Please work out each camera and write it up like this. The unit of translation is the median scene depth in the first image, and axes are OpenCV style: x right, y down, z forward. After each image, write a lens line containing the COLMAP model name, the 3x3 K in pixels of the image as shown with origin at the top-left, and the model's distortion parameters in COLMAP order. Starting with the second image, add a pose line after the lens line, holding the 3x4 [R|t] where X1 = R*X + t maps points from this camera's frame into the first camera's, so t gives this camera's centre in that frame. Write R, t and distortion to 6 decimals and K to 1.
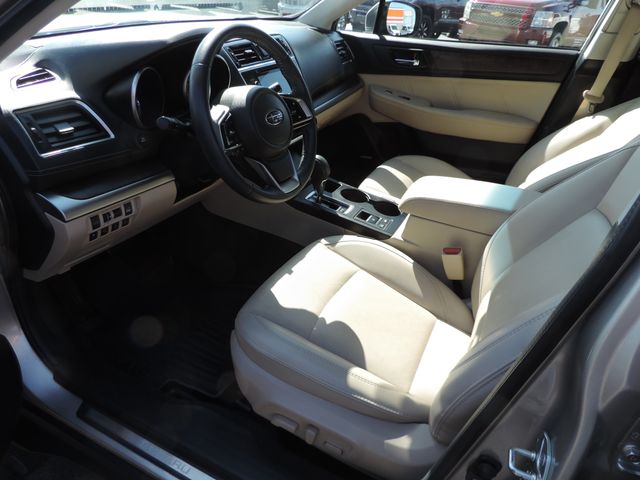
lens RADIAL K [[442.5, 0, 320.0], [0, 442.5, 240.0], [0, 0, 1]] dist [-0.038544, -0.000613]
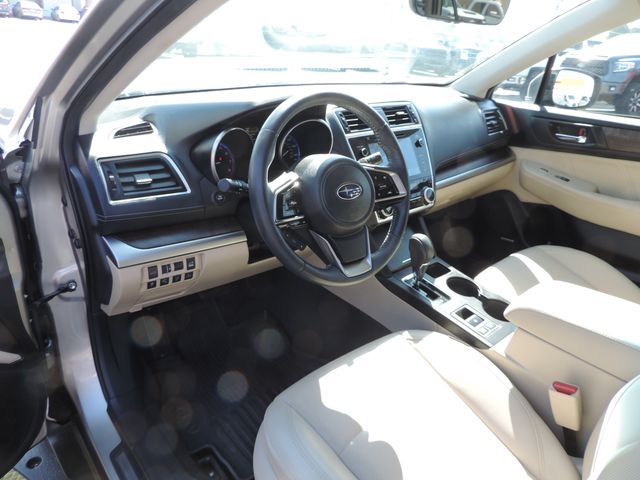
lens RADIAL K [[442.5, 0, 320.0], [0, 442.5, 240.0], [0, 0, 1]] dist [-0.022903, -0.001936]
pose [[0.920228, 0.153571, -0.359994, 0.158679], [-0.196471, 0.976771, -0.085541, -0.082683], [0.338495, 0.149445, 0.929025, 0.142844]]
